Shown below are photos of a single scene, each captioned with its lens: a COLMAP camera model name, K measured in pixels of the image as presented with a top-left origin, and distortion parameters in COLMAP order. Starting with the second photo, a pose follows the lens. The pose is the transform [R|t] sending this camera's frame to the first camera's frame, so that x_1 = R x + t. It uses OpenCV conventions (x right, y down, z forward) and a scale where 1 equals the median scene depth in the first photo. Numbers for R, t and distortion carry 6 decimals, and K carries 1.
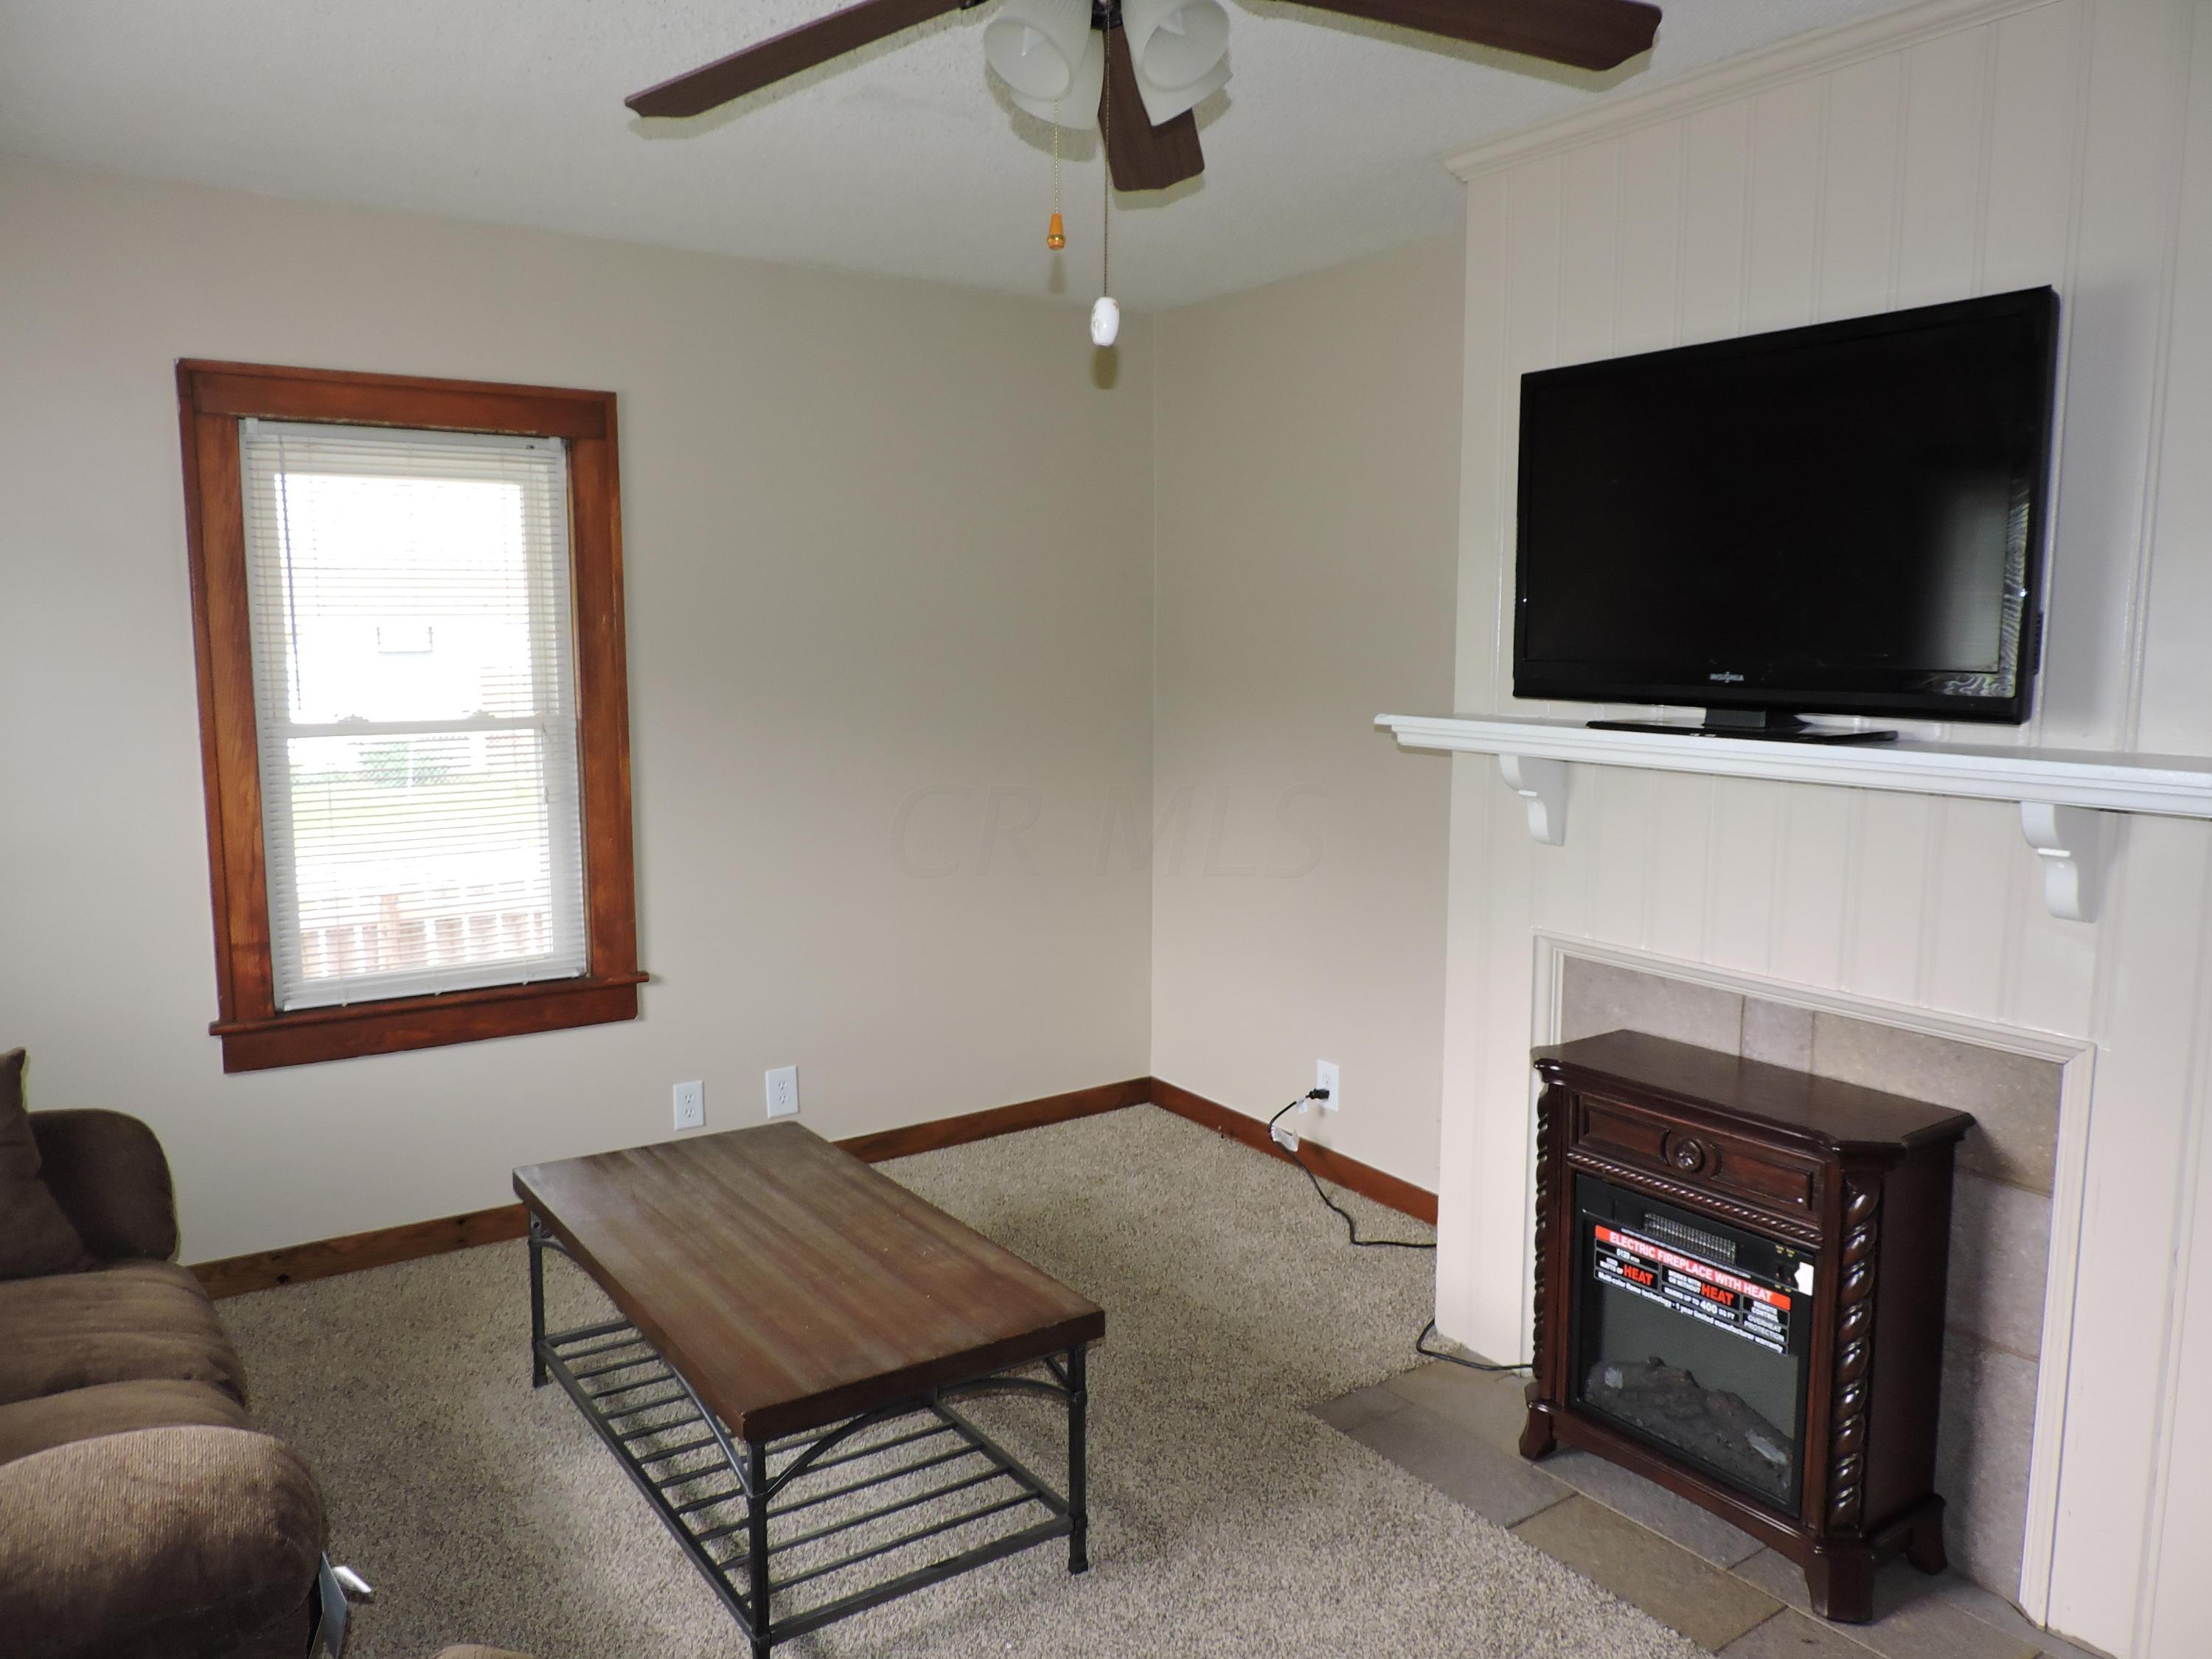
lens RADIAL K [[1577.4, 0, 1110.5], [0, 1577.4, 834.3], [0, 0, 1]] dist [-0.023312, 0.002227]
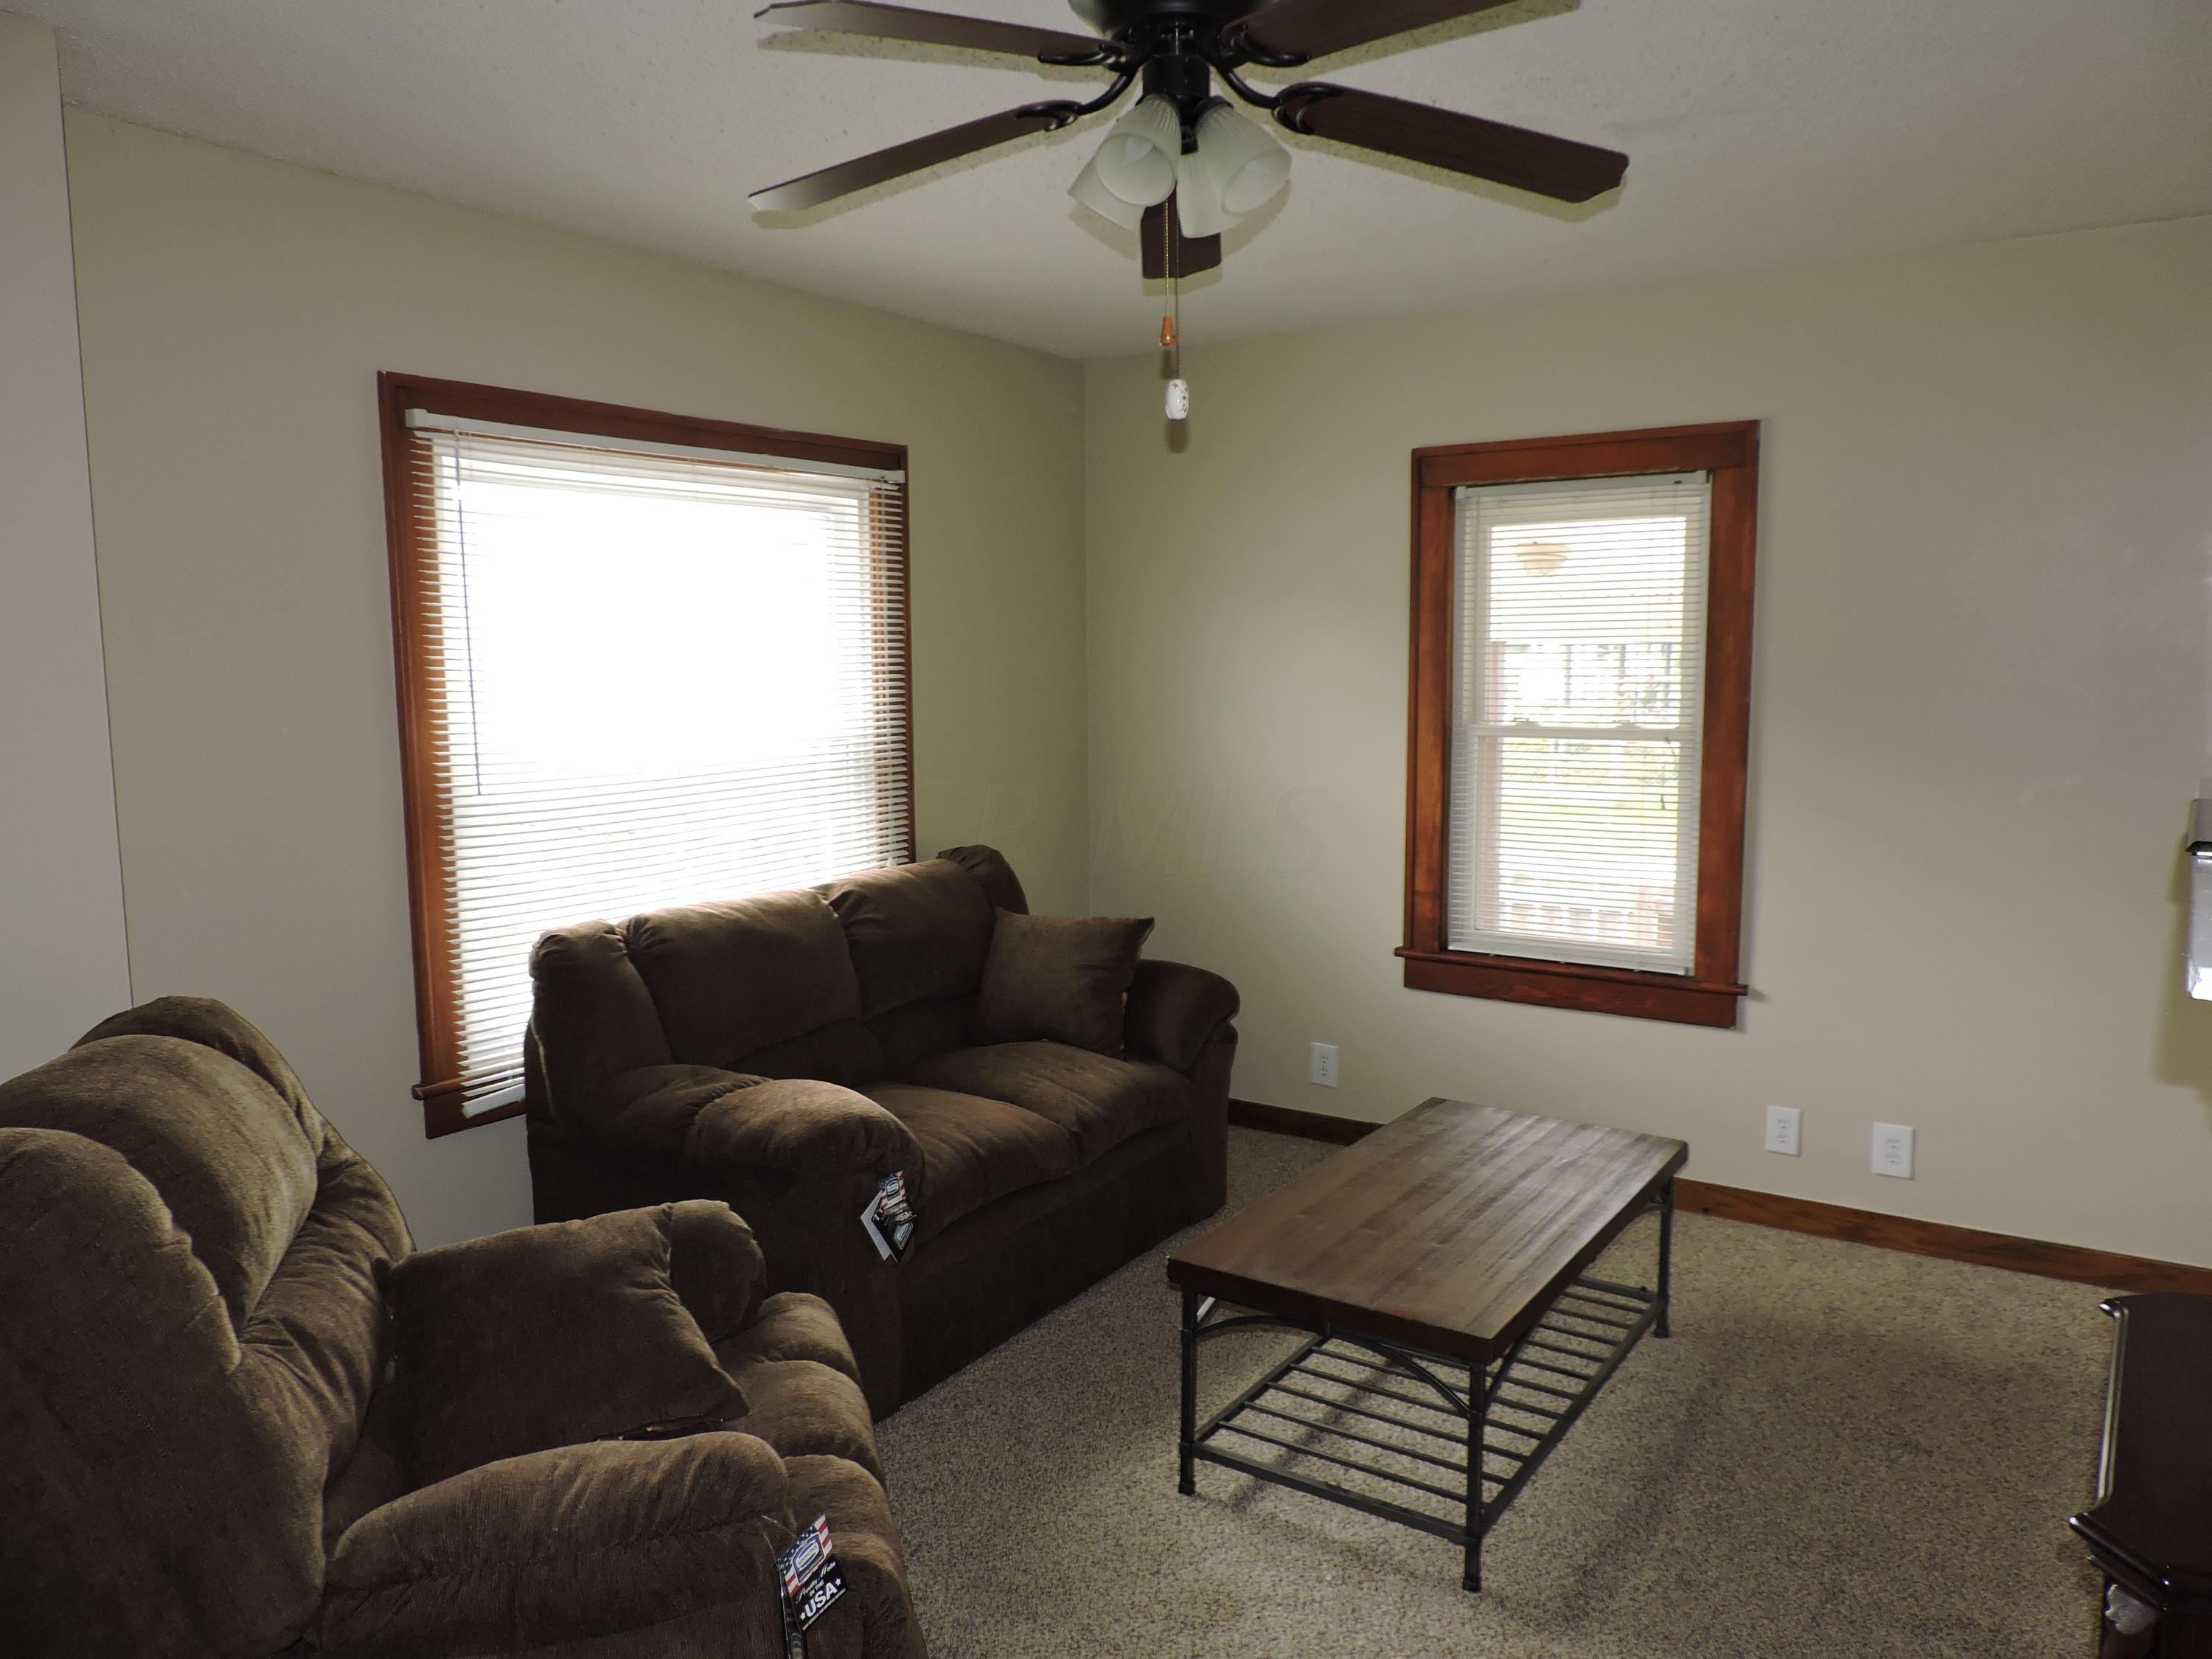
lens RADIAL K [[1577.4, 0, 1103.0], [0, 1577.4, 826.7], [0, 0, 1]] dist [-0.023312, 0.002227]
pose [[0.352430, 0.101026, -0.930369, 0.549334], [-0.112310, 0.991537, 0.065124, -0.037702], [0.929075, 0.081538, 0.360793, 0.268049]]
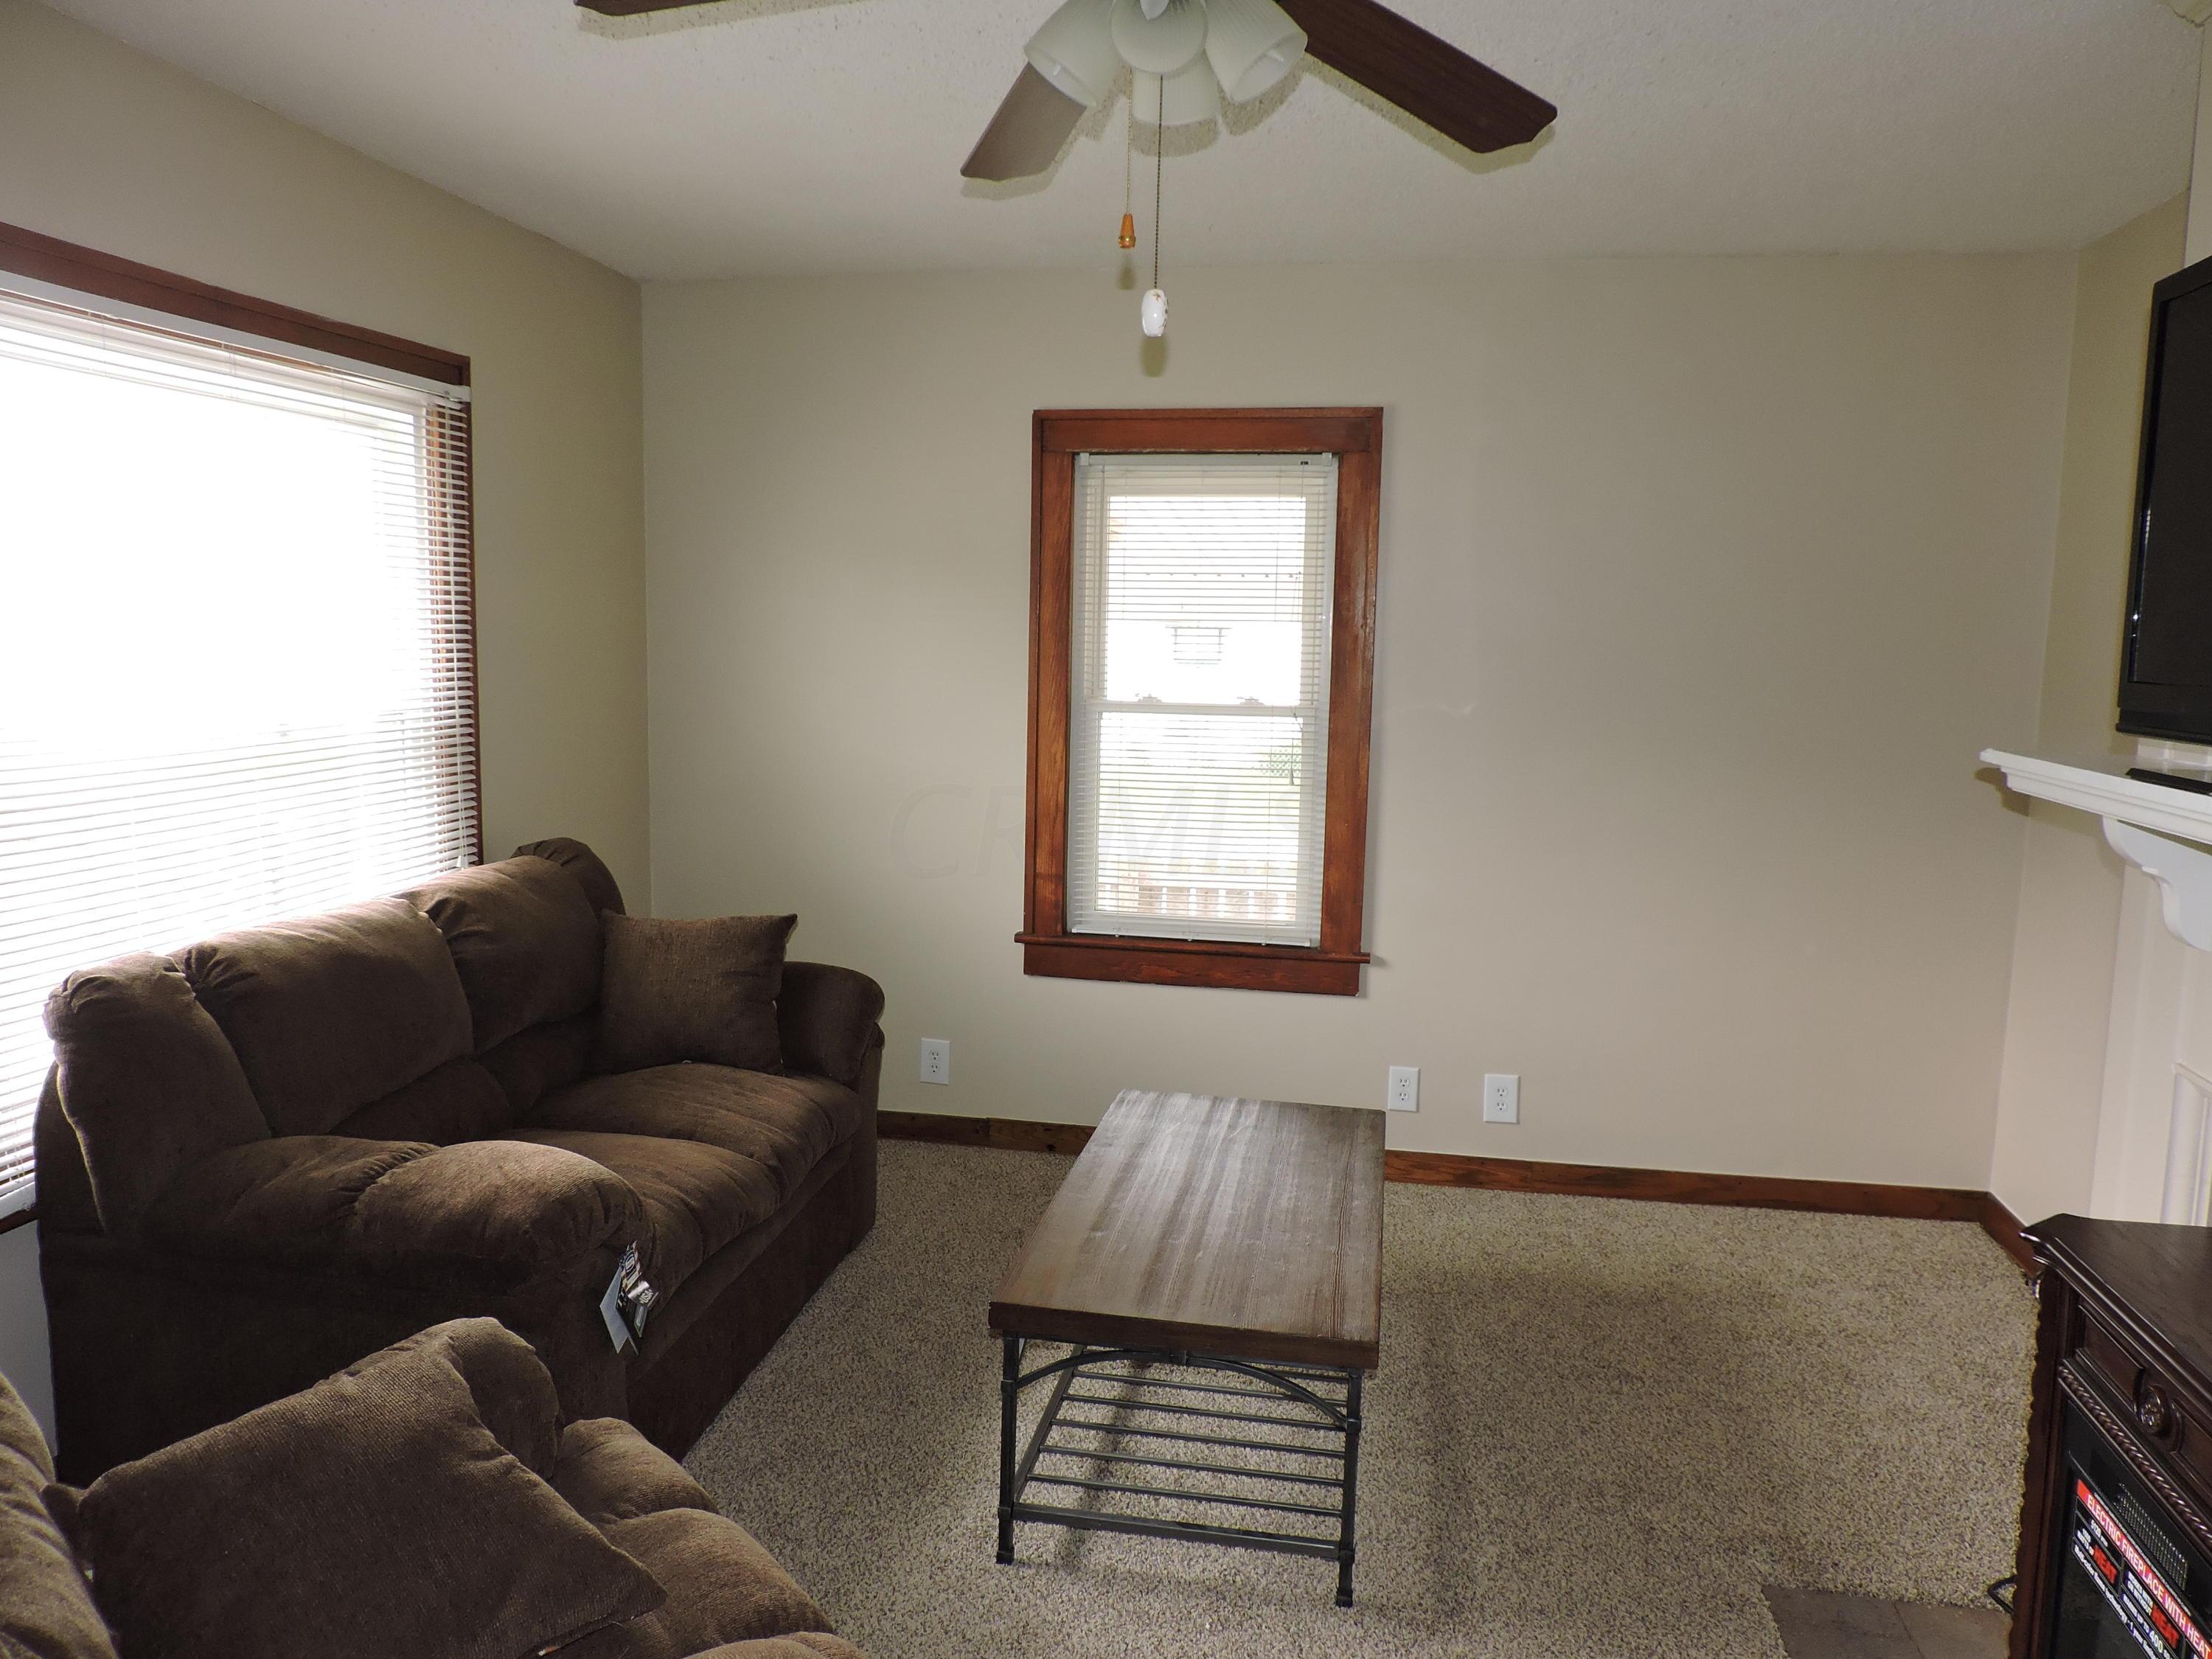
lens RADIAL K [[1577.4, 0, 1106.6], [0, 1577.4, 830.5], [0, 0, 1]] dist [-0.023312, 0.002227]
pose [[0.701533, 0.102859, -0.705175, 0.355839], [-0.111085, 0.993217, 0.034361, -0.012609], [0.703926, 0.054229, 0.708200, 0.136061]]
